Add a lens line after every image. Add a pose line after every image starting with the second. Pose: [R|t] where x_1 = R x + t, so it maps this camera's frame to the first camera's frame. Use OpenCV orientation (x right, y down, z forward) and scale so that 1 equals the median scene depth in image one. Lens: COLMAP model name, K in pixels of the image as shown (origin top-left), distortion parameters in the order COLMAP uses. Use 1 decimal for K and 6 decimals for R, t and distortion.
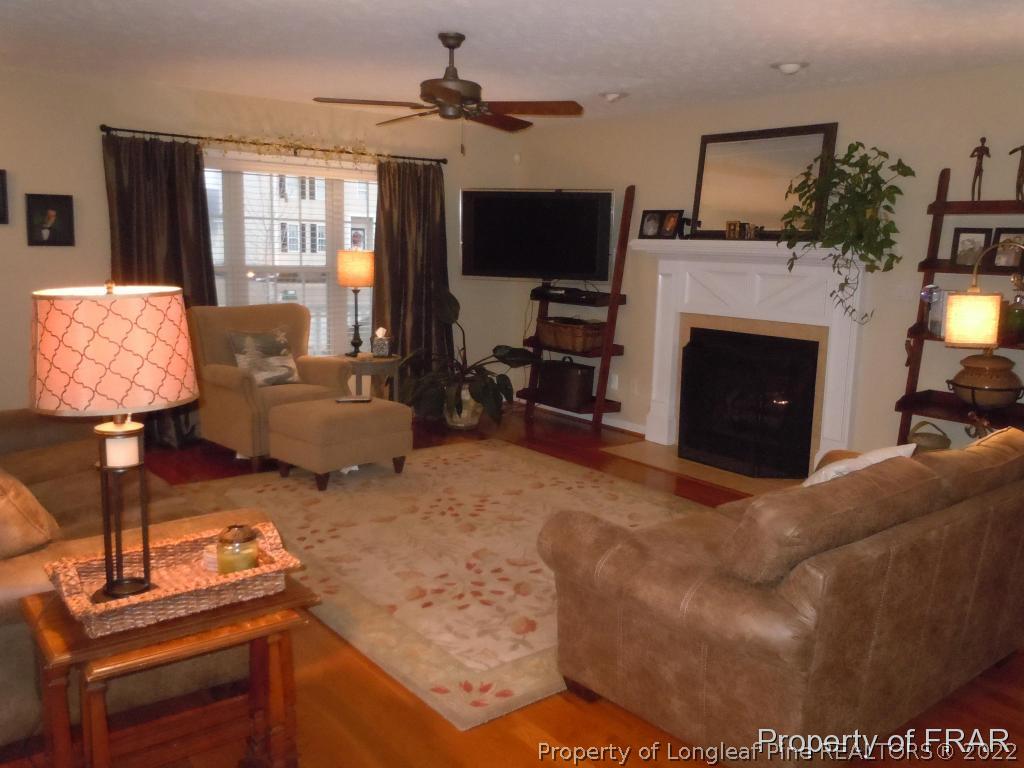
lens RADIAL K [[852.4, 0, 512.0], [0, 852.4, 384.0], [0, 0, 1]] dist [-0.002028, -0.002926]
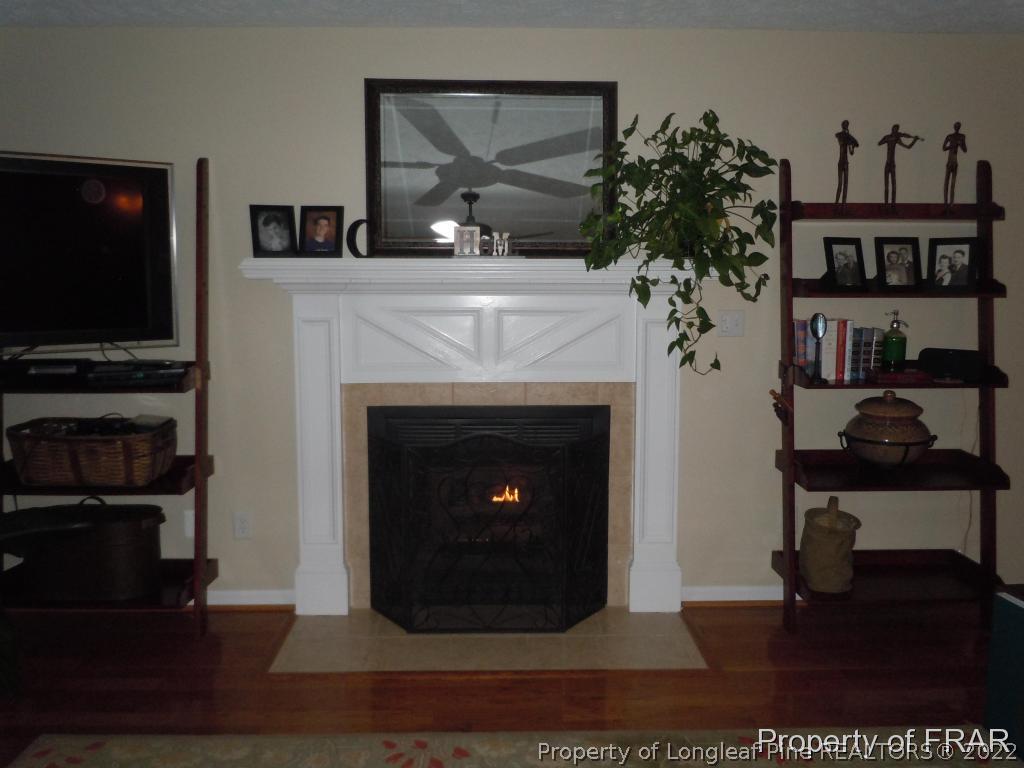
lens RADIAL K [[852.4, 0, 512.0], [0, 852.4, 384.0], [0, 0, 1]] dist [-0.002028, -0.002926]
pose [[0.594087, -0.130950, 0.793671, -0.203928], [0.144189, 0.988016, 0.055086, -0.105344], [-0.791372, 0.081713, 0.605849, 0.593834]]
